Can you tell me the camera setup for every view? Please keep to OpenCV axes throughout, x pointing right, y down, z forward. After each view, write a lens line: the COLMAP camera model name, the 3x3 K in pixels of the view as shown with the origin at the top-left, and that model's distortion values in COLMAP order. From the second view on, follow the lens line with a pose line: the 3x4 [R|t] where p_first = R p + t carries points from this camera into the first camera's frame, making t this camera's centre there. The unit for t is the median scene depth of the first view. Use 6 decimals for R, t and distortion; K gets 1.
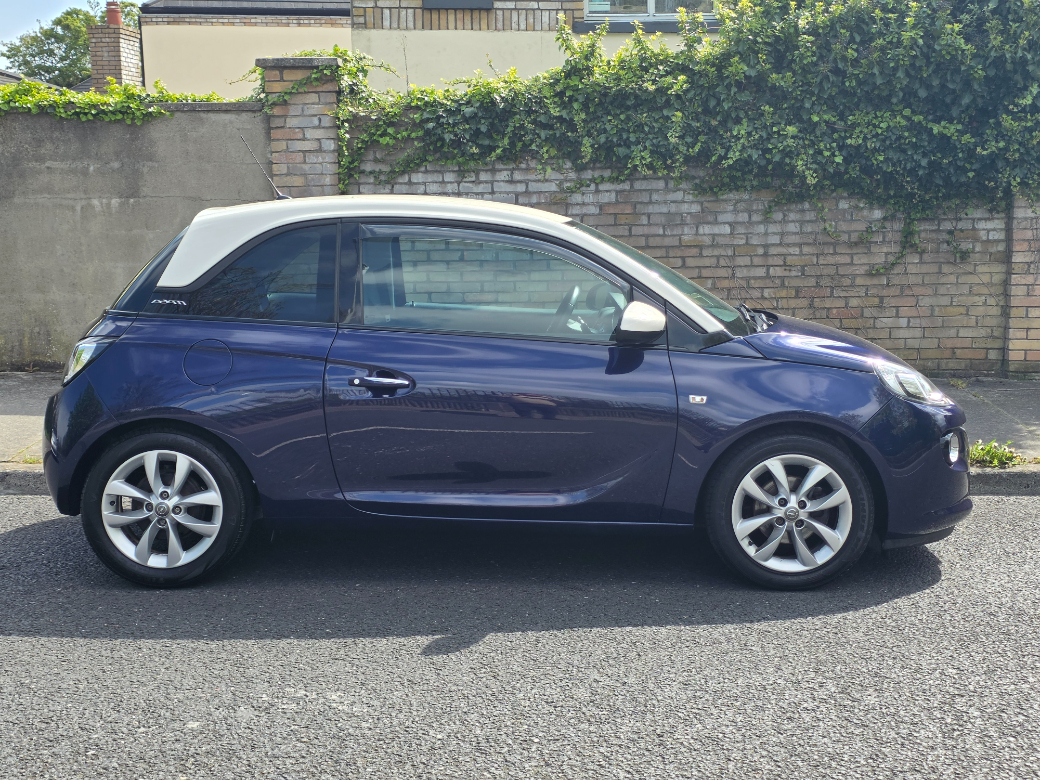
lens RADIAL K [[1384.9, 0, 520.7], [0, 1384.9, 389.3], [0, 0, 1]] dist [0.047909, 0.000000]
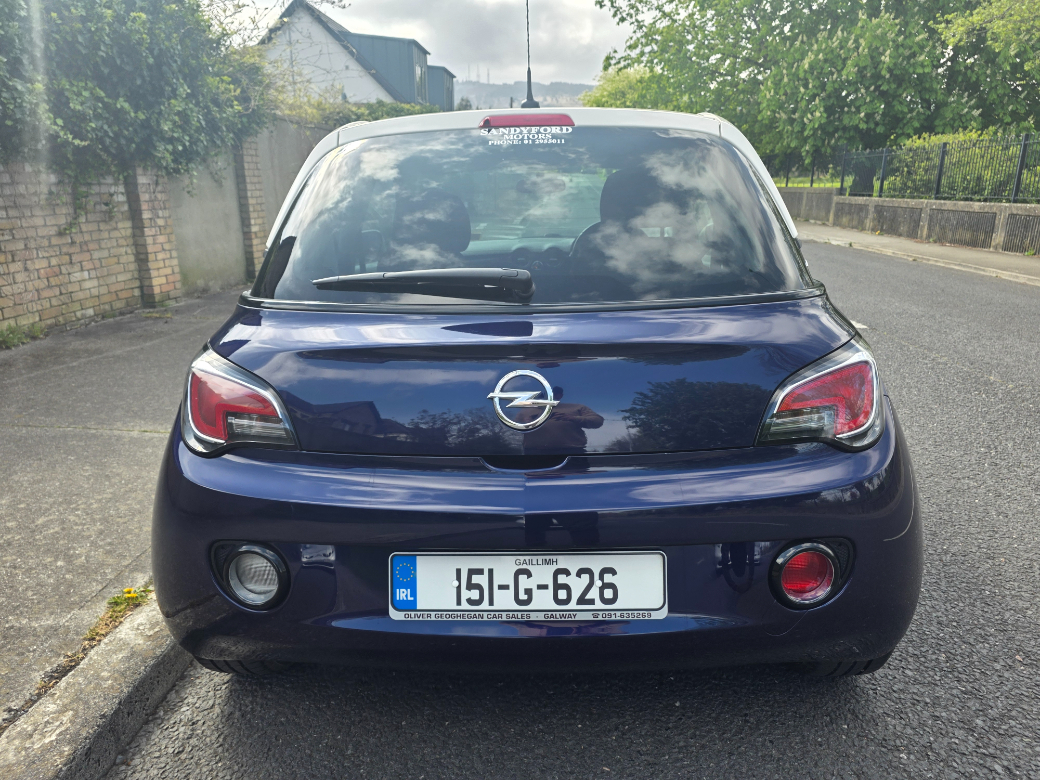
lens RADIAL K [[707.8, 0, 523.3], [0, 707.8, 388.7], [0, 0, 1]] dist [0.007529, -0.008759]
pose [[-0.000870, -0.263157, 0.964753, -0.326640], [0.132697, 0.956191, 0.260942, -0.064067], [-0.991156, 0.128247, 0.034088, 0.636573]]
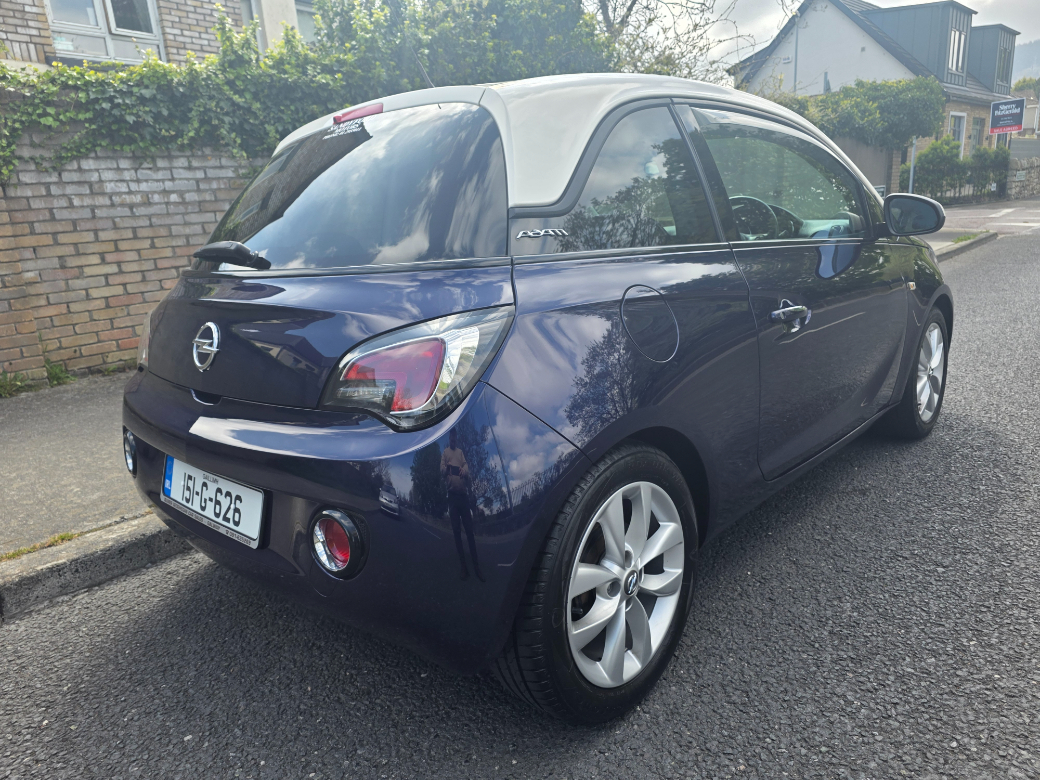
lens RADIAL K [[707.8, 0, 521.9], [0, 707.8, 396.6], [0, 0, 1]] dist [0.007529, -0.008759]
pose [[0.664137, -0.226773, 0.712388, -0.262063], [0.162902, 0.973885, 0.158147, -0.024781], [-0.729648, 0.011018, 0.683735, 0.448133]]
